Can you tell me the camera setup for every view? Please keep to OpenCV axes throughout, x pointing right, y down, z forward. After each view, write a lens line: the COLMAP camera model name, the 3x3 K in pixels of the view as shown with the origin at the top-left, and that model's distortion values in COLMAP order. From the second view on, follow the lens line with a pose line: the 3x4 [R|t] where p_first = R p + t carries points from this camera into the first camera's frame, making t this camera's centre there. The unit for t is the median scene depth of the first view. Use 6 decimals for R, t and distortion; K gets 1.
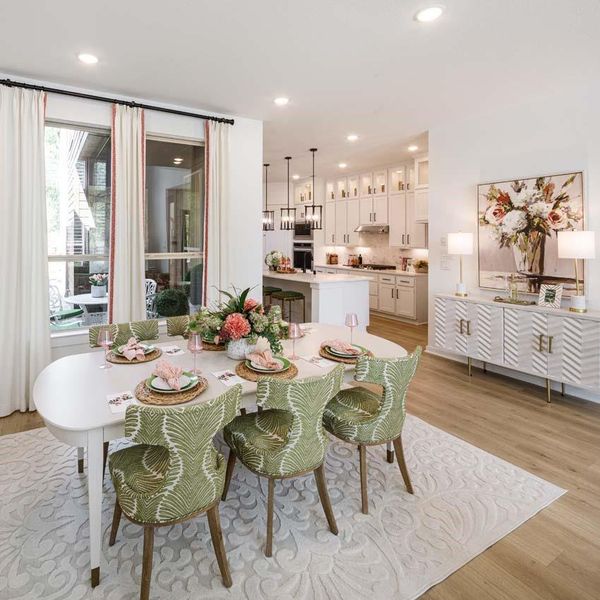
lens RADIAL K [[362.6, 0, 249.3], [0, 362.6, 230.8], [0, 0, 1]] dist [-0.004646, -0.001396]
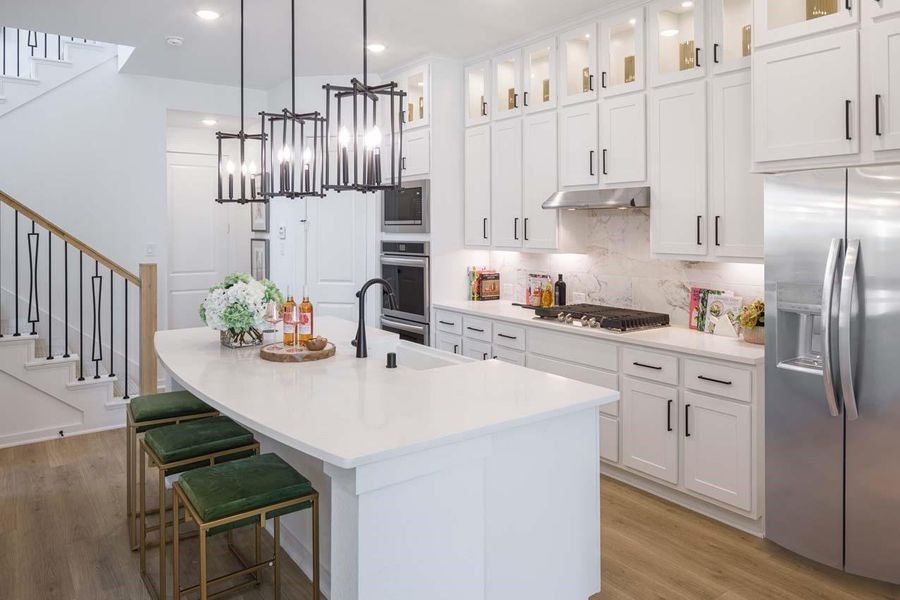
lens RADIAL K [[615.0, 0, 447.2], [0, 615.0, 225.3], [0, 0, 1]] dist [-0.004664, -0.000344]
pose [[0.992963, -0.008261, 0.118139, 0.263673], [0.006210, 0.999824, 0.017713, 0.015469], [-0.118264, -0.016854, 0.992839, 0.874390]]
